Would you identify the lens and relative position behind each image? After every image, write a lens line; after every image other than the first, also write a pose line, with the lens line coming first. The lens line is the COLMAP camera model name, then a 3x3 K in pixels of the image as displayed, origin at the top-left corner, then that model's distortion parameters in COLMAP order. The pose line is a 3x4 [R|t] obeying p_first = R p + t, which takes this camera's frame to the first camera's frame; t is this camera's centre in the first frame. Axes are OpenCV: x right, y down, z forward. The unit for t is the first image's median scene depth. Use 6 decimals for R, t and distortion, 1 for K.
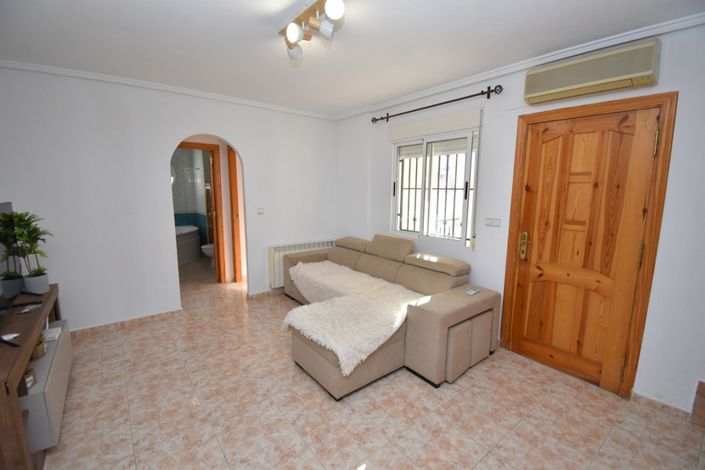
lens RADIAL K [[308.5, 0, 354.7], [0, 308.5, 236.0], [0, 0, 1]] dist [0.017590, -0.023671]
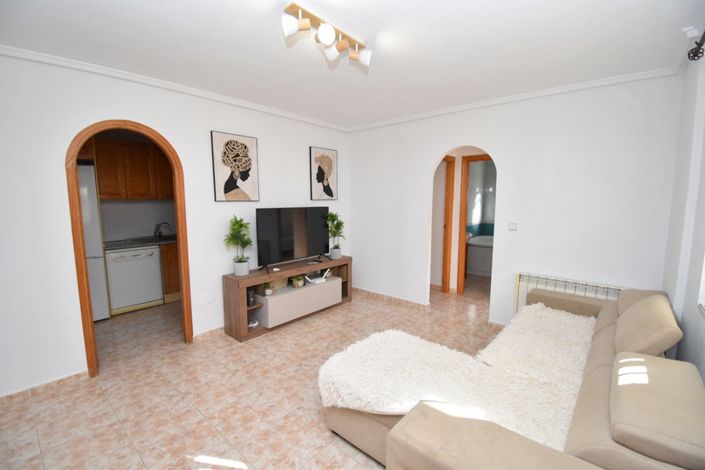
lens RADIAL K [[308.5, 0, 354.7], [0, 308.5, 236.0], [0, 0, 1]] dist [0.017590, -0.023671]
pose [[0.189175, 0.109570, -0.975811, 0.650573], [-0.148811, 0.985476, 0.081806, -0.094726], [0.970602, 0.129736, 0.202733, 0.674784]]
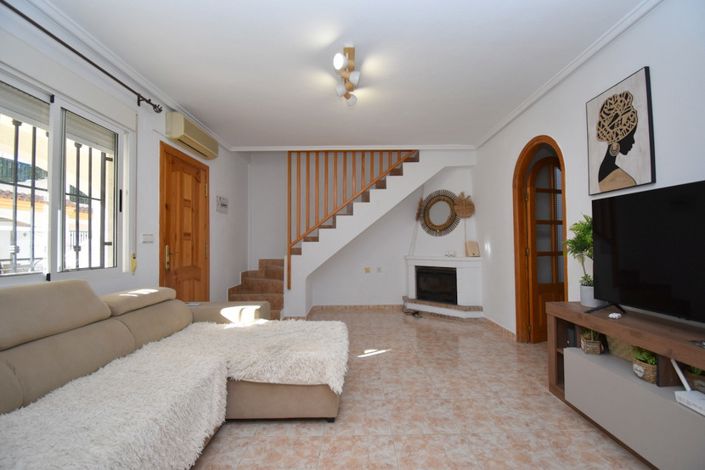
lens RADIAL K [[308.5, 0, 354.7], [0, 308.5, 236.0], [0, 0, 1]] dist [0.017590, -0.023671]
pose [[-0.783226, 0.017723, 0.621485, -0.704366], [0.102441, 0.989611, 0.100880, -0.092113], [-0.613240, 0.142677, -0.776904, 1.502079]]
